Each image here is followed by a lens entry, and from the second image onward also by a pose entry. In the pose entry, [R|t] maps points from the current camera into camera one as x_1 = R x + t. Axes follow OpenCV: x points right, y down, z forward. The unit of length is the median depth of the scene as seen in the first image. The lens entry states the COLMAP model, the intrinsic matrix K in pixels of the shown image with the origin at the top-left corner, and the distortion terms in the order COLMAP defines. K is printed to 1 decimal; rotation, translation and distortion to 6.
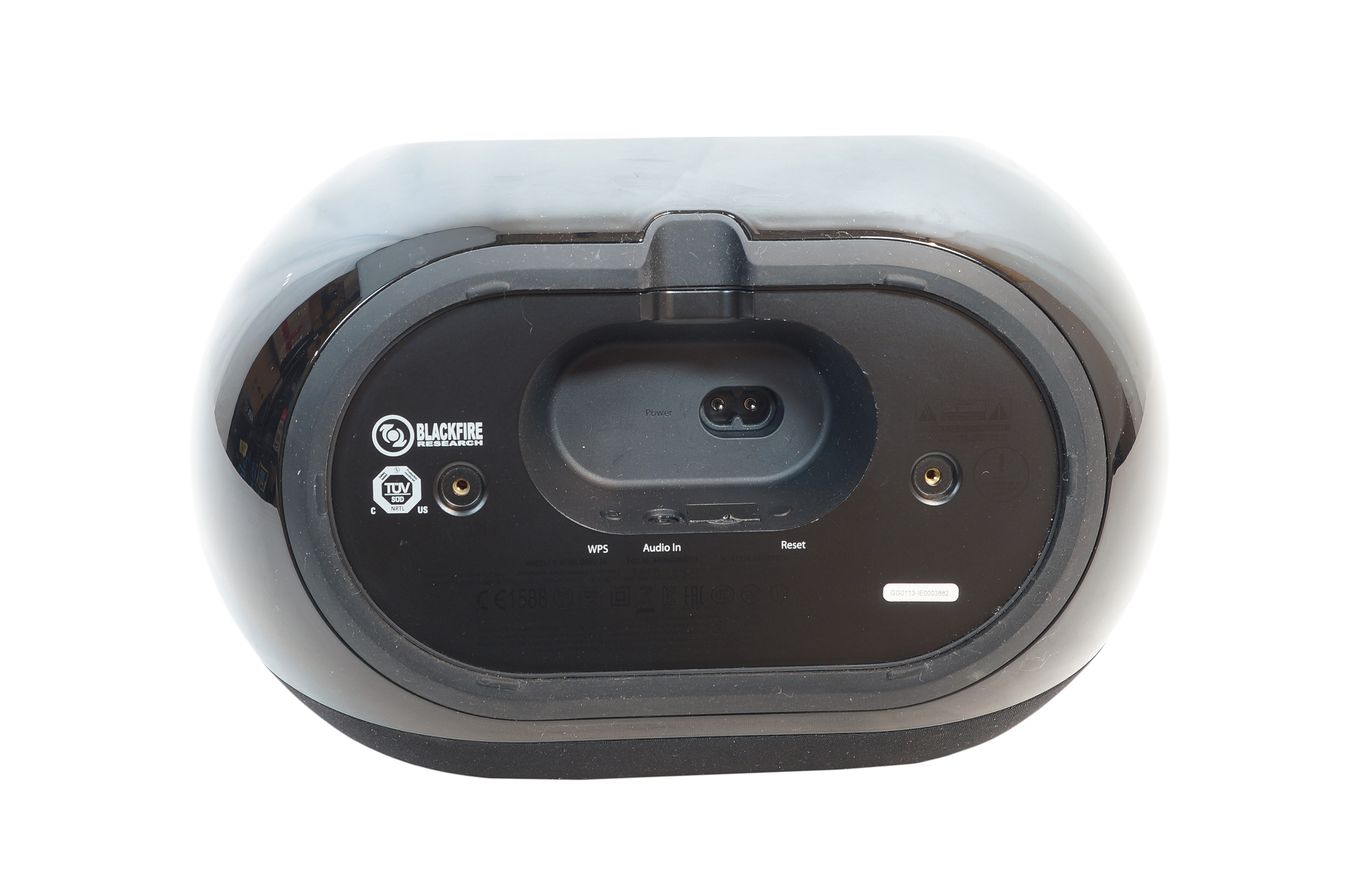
lens RADIAL K [[1746.4, 0, 672.1], [0, 1746.4, 443.6], [0, 0, 1]] dist [0.025603, 0.000000]
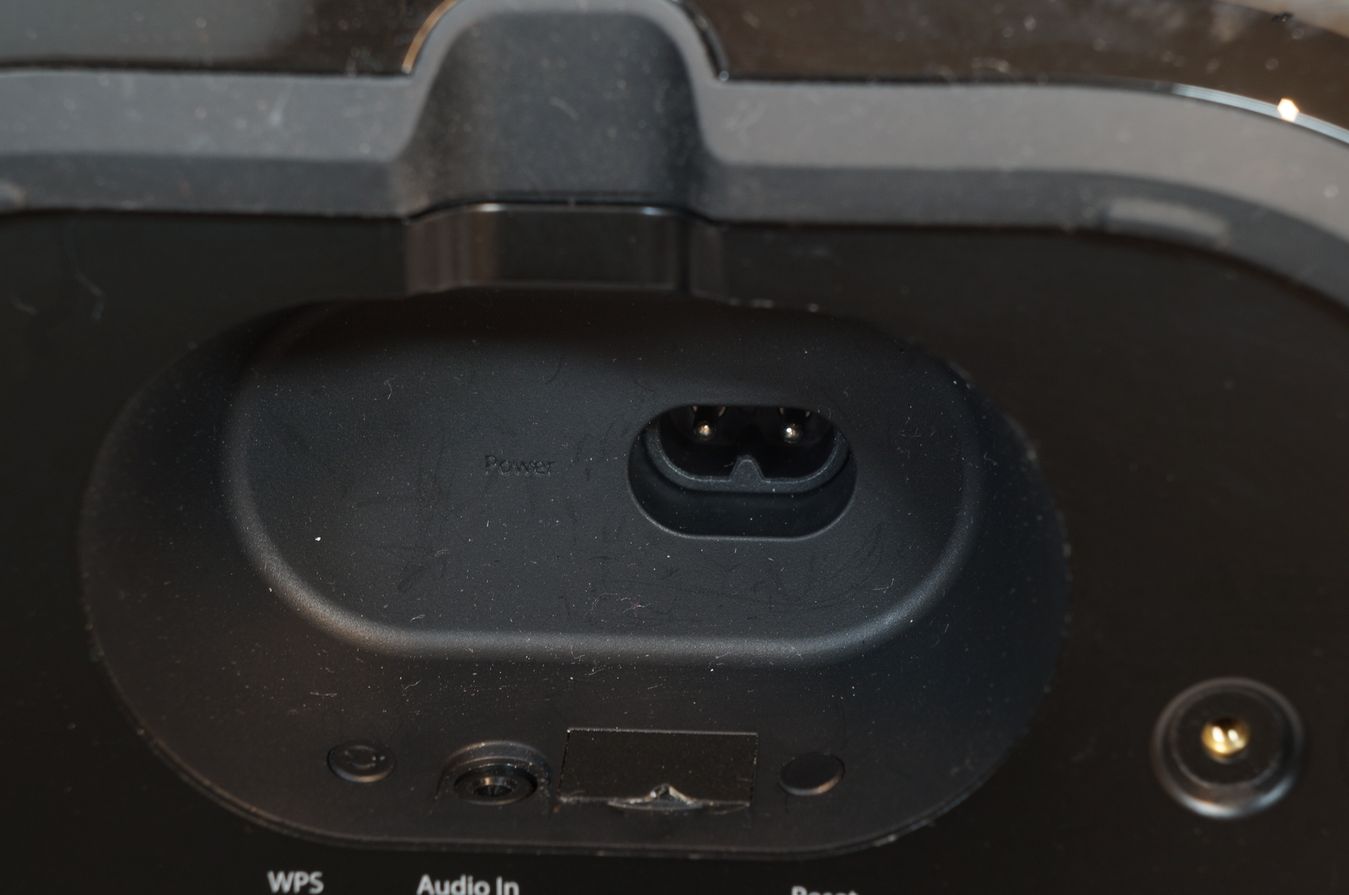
lens RADIAL K [[3191.0, 0, 675.8], [0, 3191.0, 445.1], [0, 0, 1]] dist [0.236070, 0.000000]
pose [[0.991695, 0.052840, -0.117253, 0.112926], [-0.029505, 0.980858, 0.192474, -0.164919], [0.125179, -0.187416, 0.974272, 0.361395]]
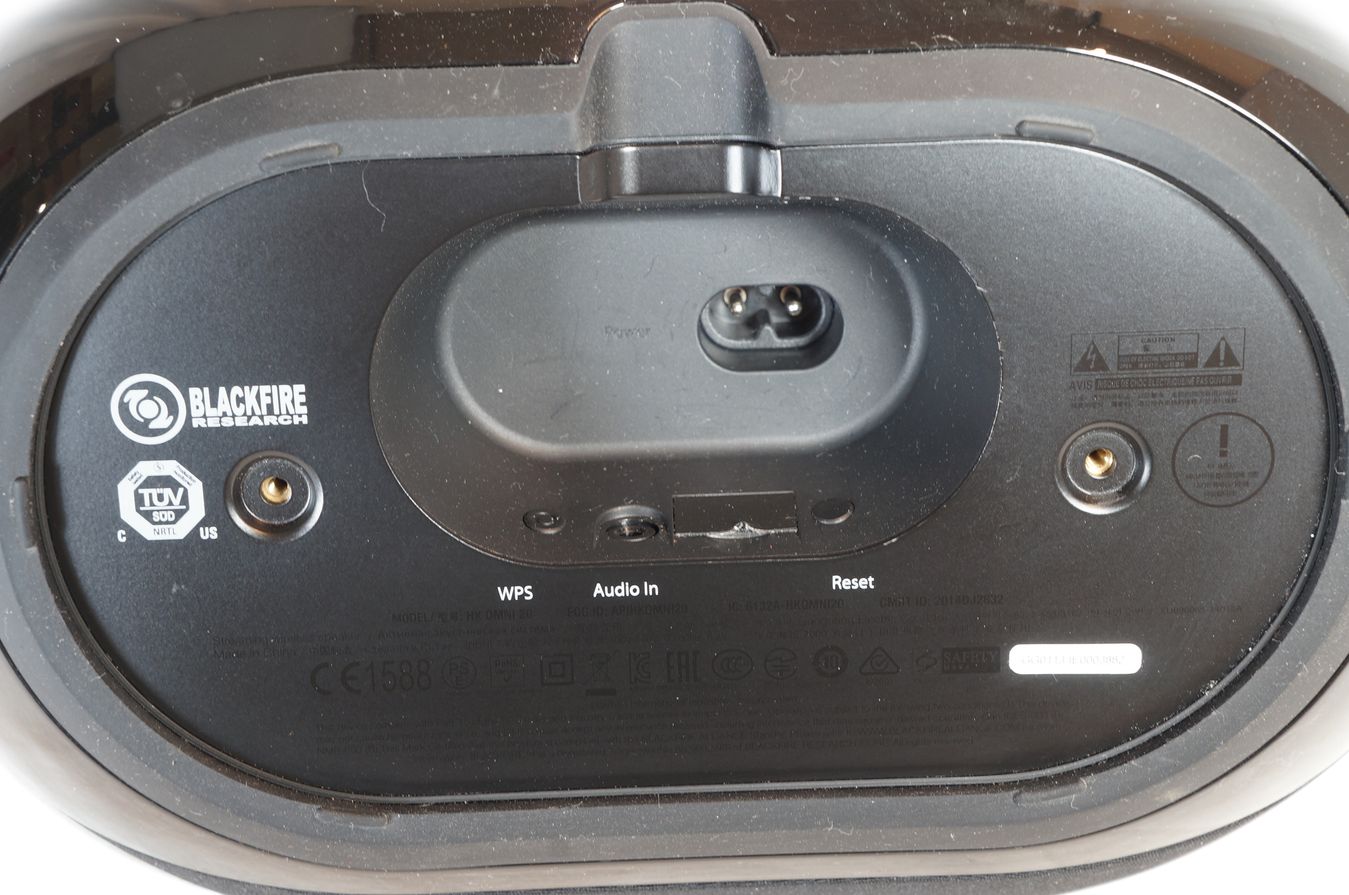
lens RADIAL K [[2318.0, 0, 677.3], [0, 2318.0, 454.0], [0, 0, 1]] dist [0.190397, 0.000000]
pose [[0.999173, -0.004479, -0.040403, 0.042796], [0.011361, 0.985076, 0.171742, -0.117532], [0.039031, -0.172059, 0.984313, 0.249141]]
